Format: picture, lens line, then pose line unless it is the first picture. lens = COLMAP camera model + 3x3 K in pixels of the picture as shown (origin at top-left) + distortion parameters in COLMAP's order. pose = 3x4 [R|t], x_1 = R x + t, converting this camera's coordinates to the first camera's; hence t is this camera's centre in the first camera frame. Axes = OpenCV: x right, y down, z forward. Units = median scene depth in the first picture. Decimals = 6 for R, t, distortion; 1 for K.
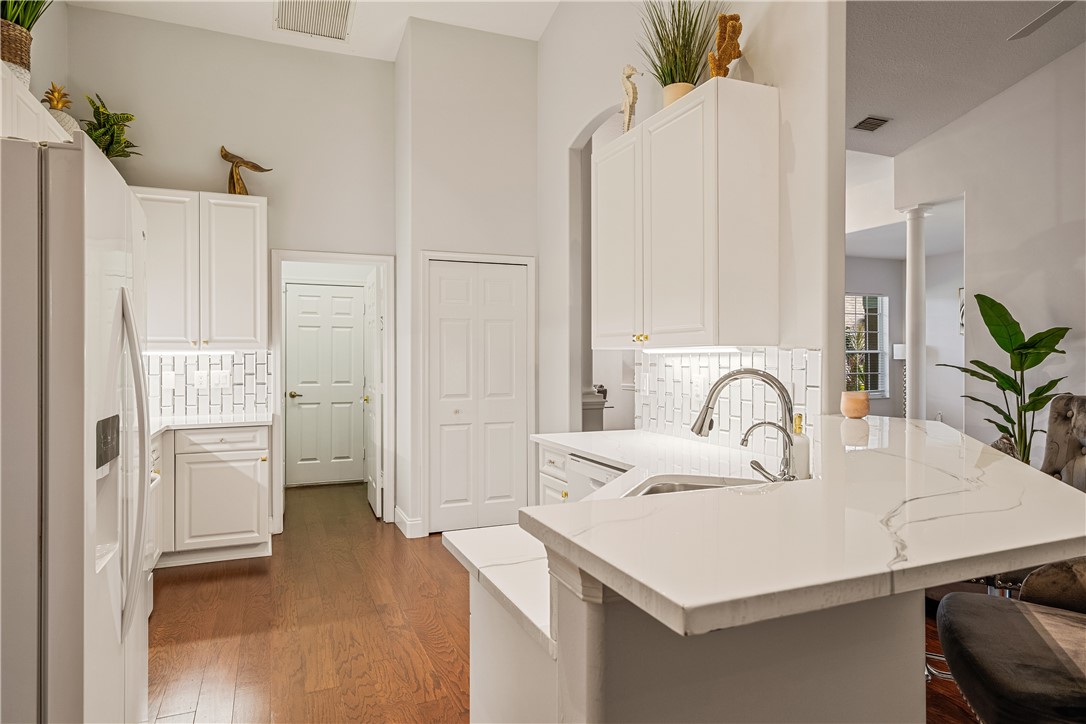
lens RADIAL K [[660.1, 0, 545.9], [0, 660.1, 357.4], [0, 0, 1]] dist [0.010698, 0.003159]
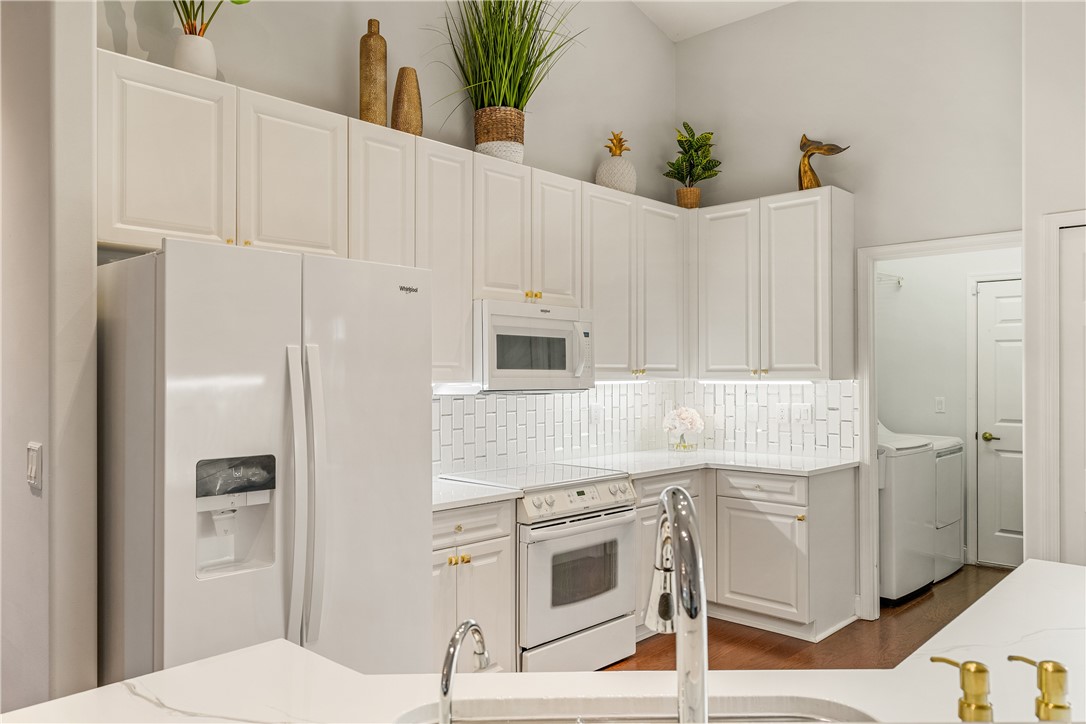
lens RADIAL K [[789.8, 0, 543.6], [0, 789.8, 368.1], [0, 0, 1]] dist [0.020370, -0.002408]
pose [[0.404115, -0.003298, -0.914702, 0.316964], [0.001478, 0.999995, -0.002952, -0.024302], [0.914707, -0.000159, 0.404118, 0.324506]]
